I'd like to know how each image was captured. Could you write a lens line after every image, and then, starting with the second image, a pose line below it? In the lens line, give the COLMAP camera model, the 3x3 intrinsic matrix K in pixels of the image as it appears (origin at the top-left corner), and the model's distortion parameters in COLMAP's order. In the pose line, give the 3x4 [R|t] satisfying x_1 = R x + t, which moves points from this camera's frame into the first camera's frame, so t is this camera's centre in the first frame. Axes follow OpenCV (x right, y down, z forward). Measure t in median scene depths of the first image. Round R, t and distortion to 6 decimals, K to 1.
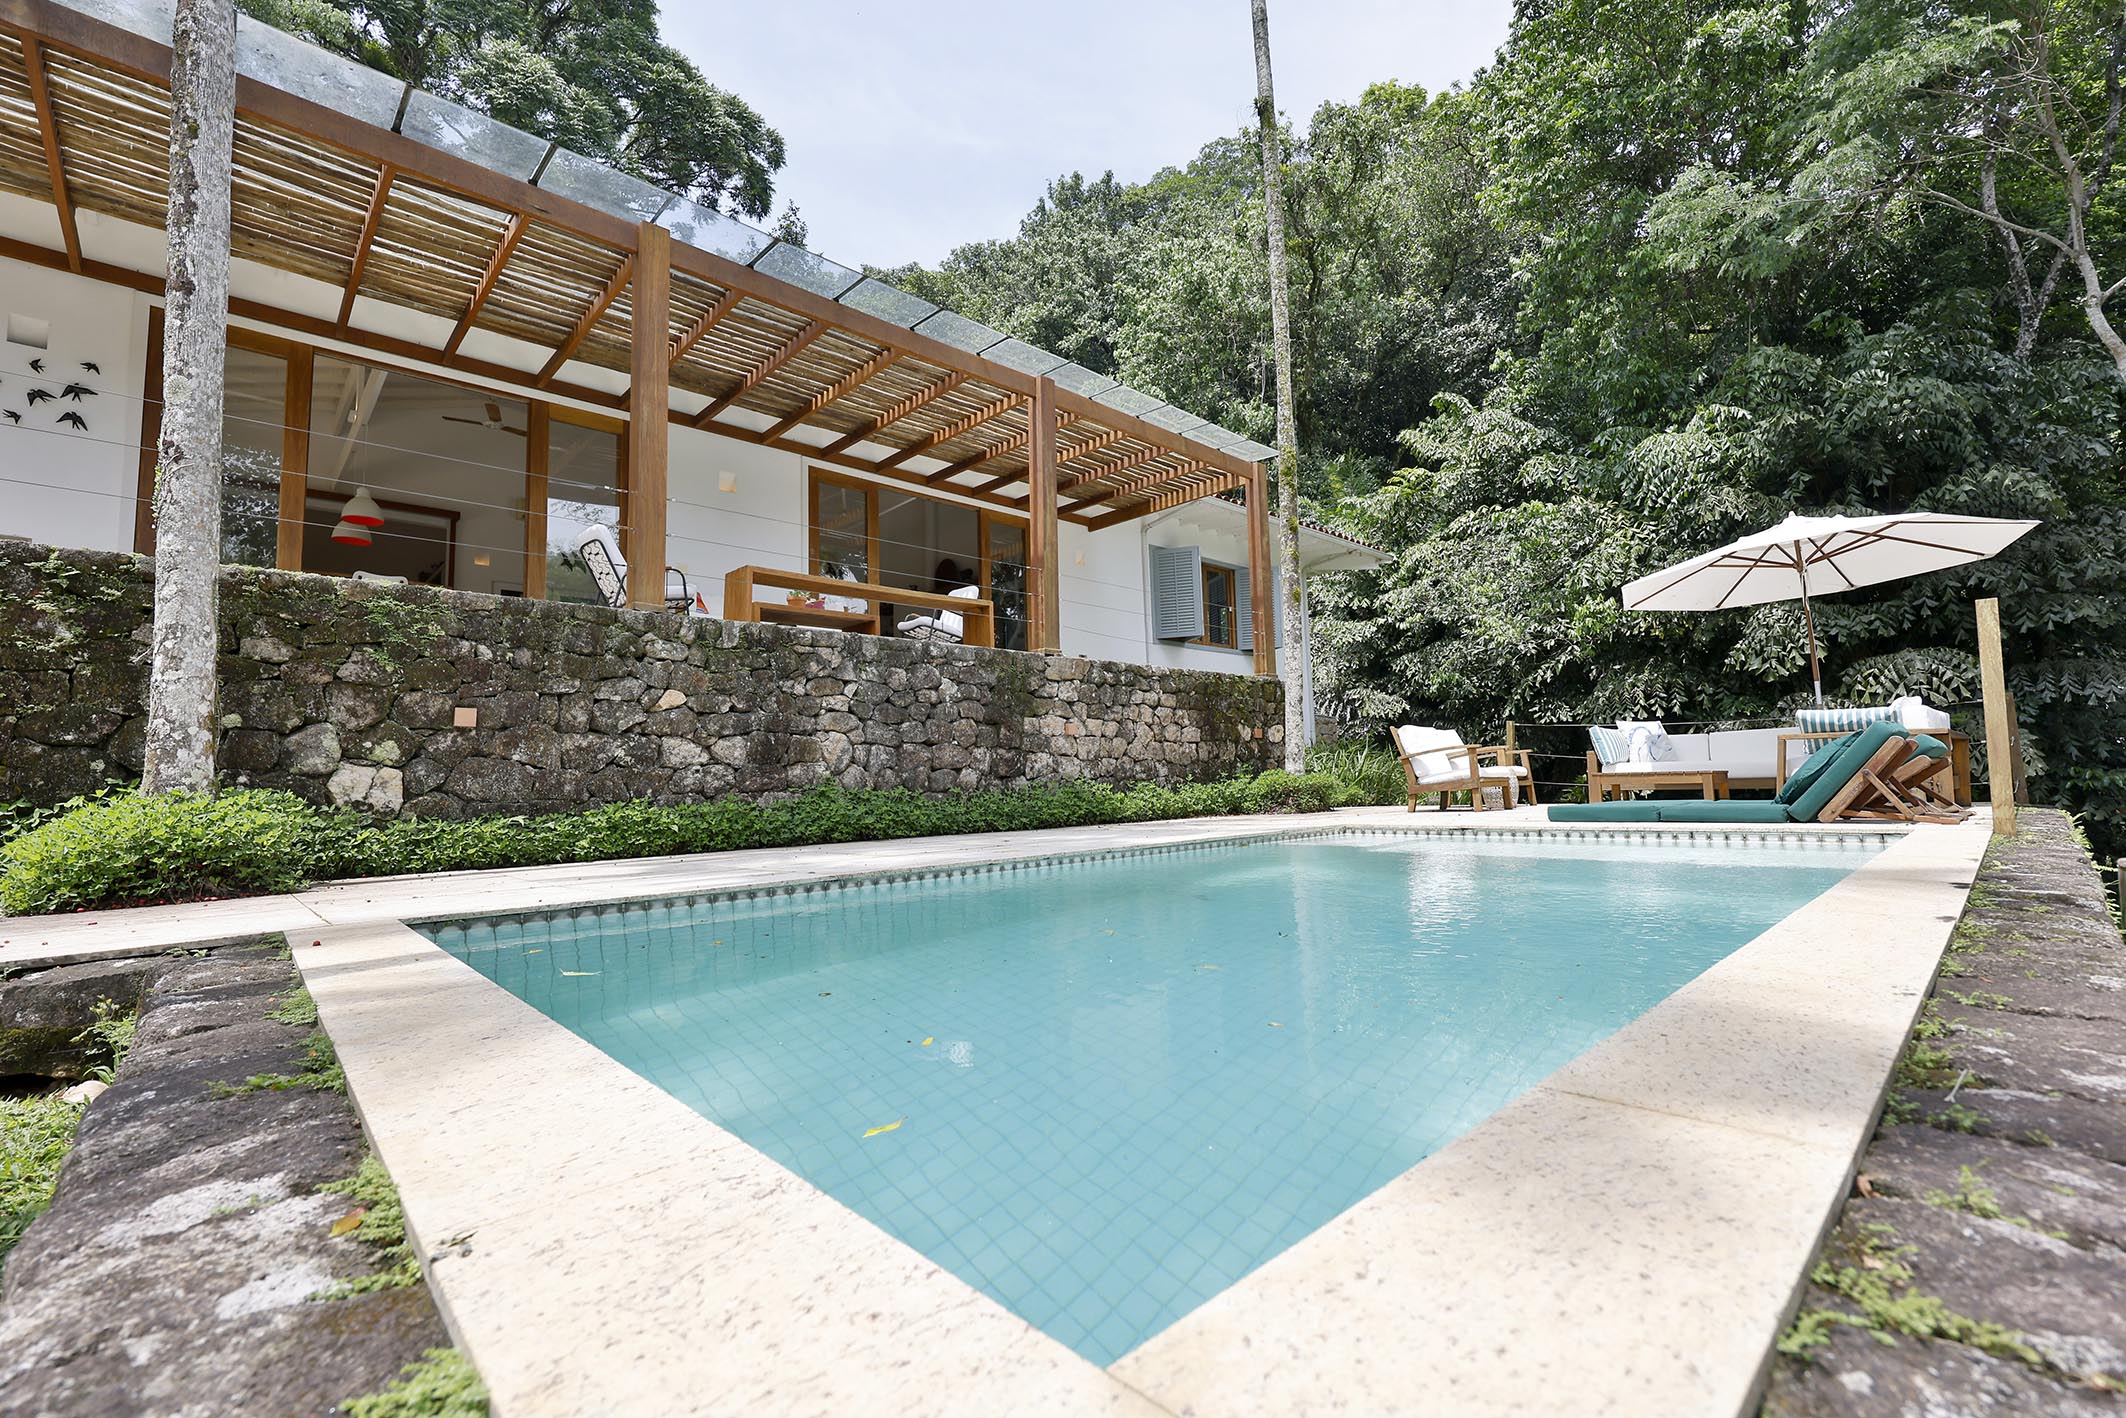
lens RADIAL K [[904.1, 0, 1046.5], [0, 904.1, 695.8], [0, 0, 1]] dist [-0.000925, 0.000542]
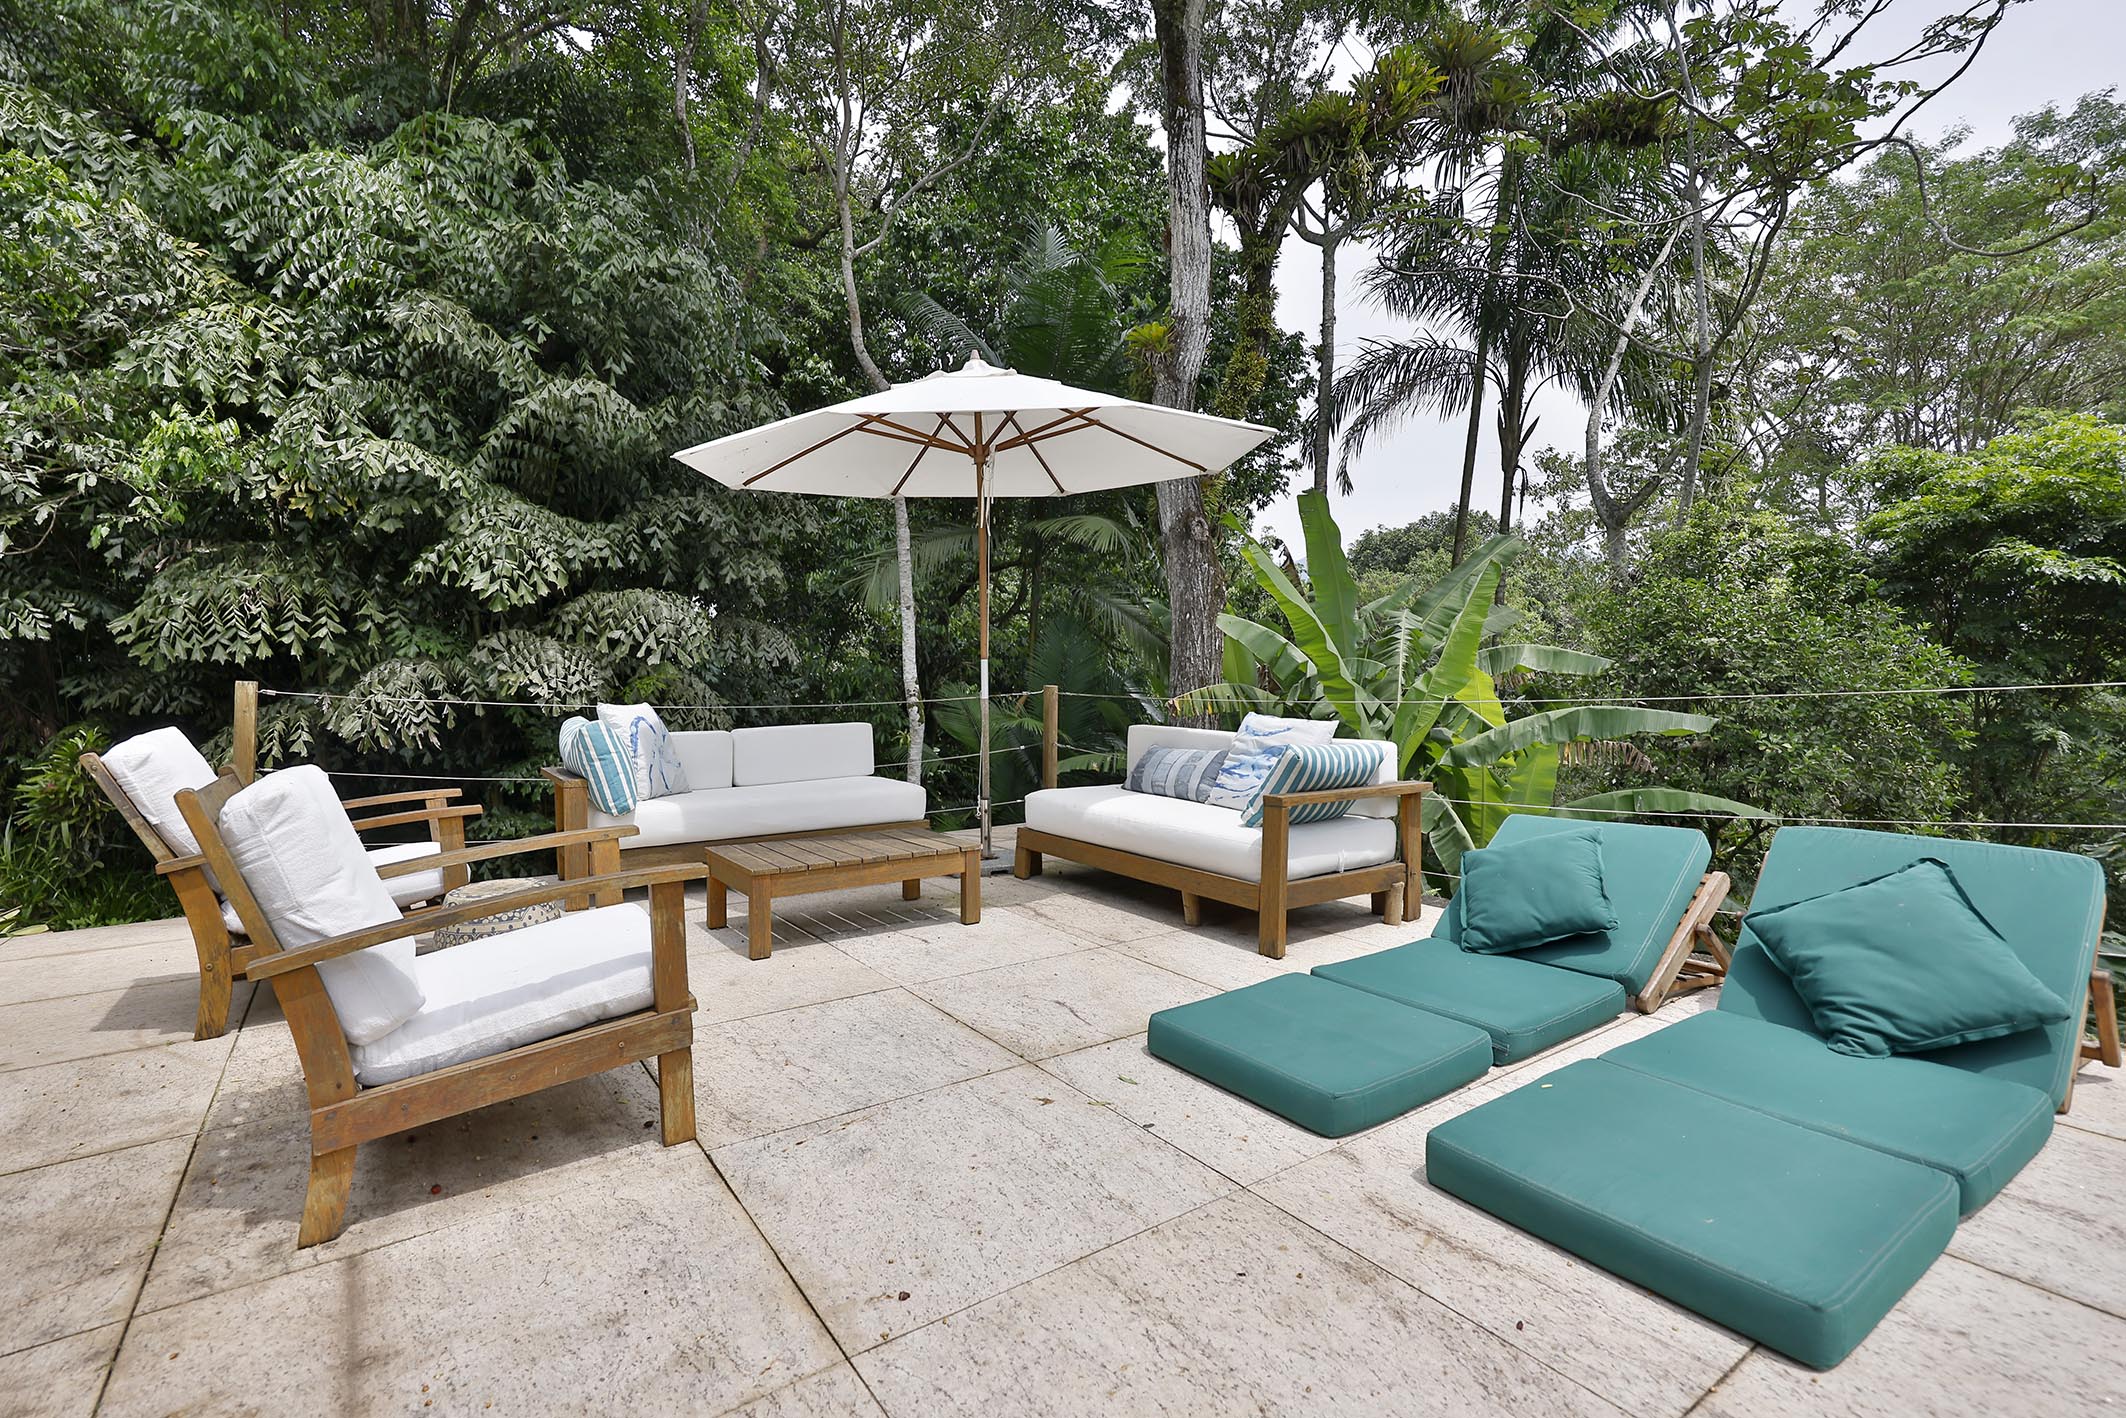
lens RADIAL K [[981.9, 0, 1065.3], [0, 981.9, 671.6], [0, 0, 1]] dist [0.014848, -0.000454]
pose [[0.126140, 0.029995, 0.991559, 0.150322], [-0.095422, 0.995275, -0.017969, 0.001804], [-0.987412, -0.092350, 0.128406, 0.532883]]
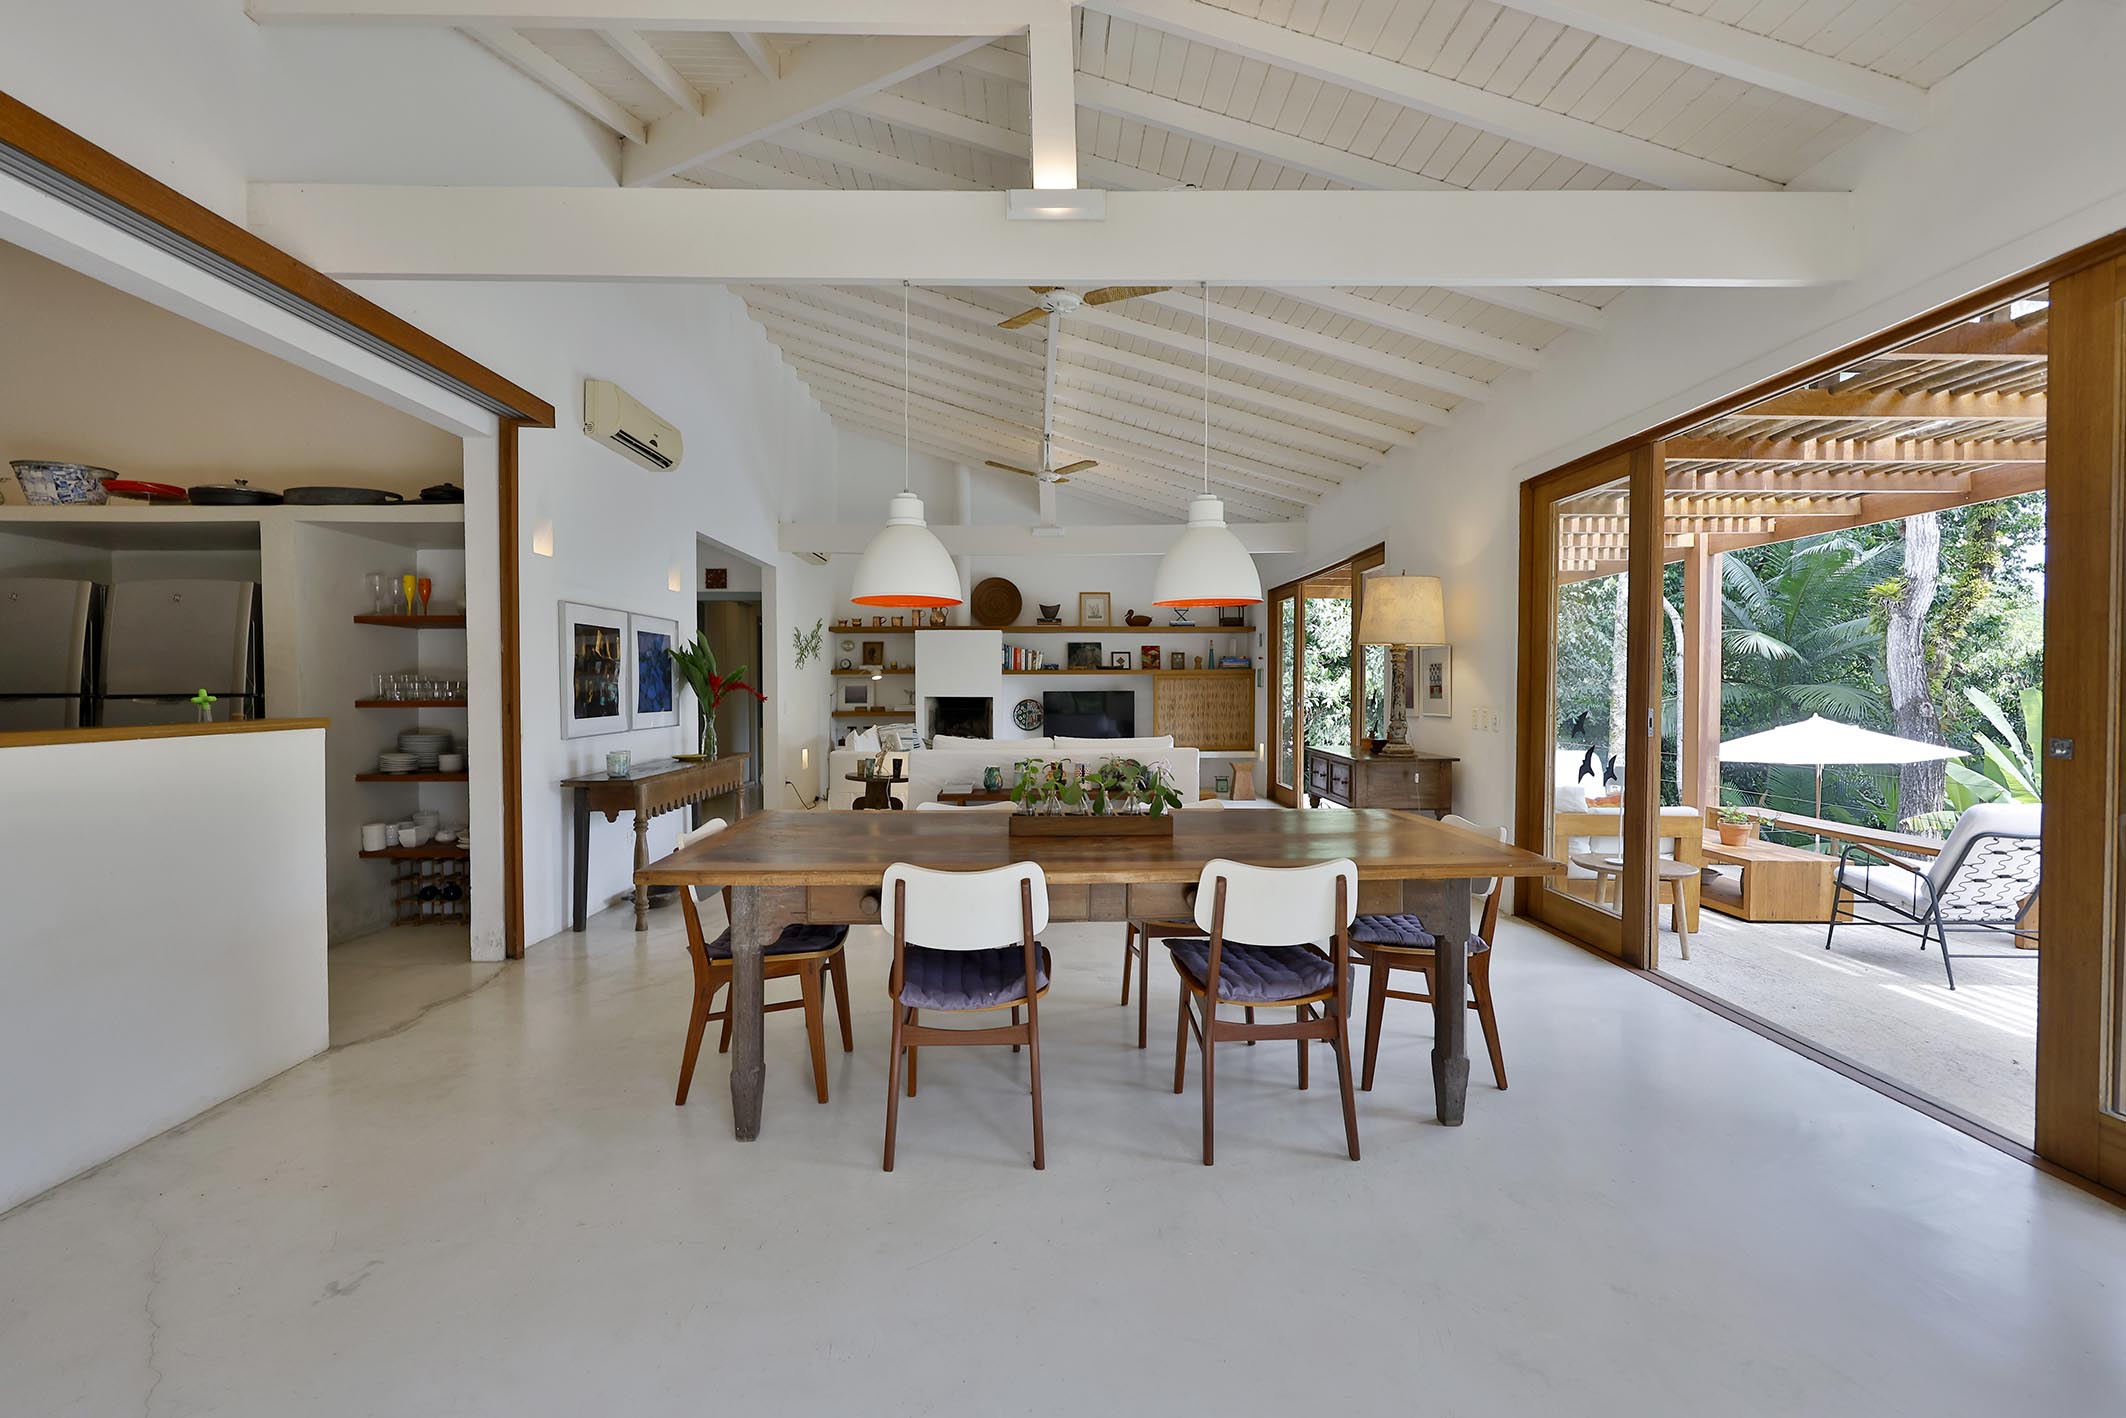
lens RADIAL K [[904.1, 0, 1050.5], [0, 904.1, 704.1], [0, 0, 1]] dist [-0.000925, 0.000542]
pose [[0.678326, 0.019009, 0.734515, -0.737507], [-0.092783, 0.993879, 0.059965, -0.119864], [-0.728879, -0.108826, 0.675938, 0.578065]]
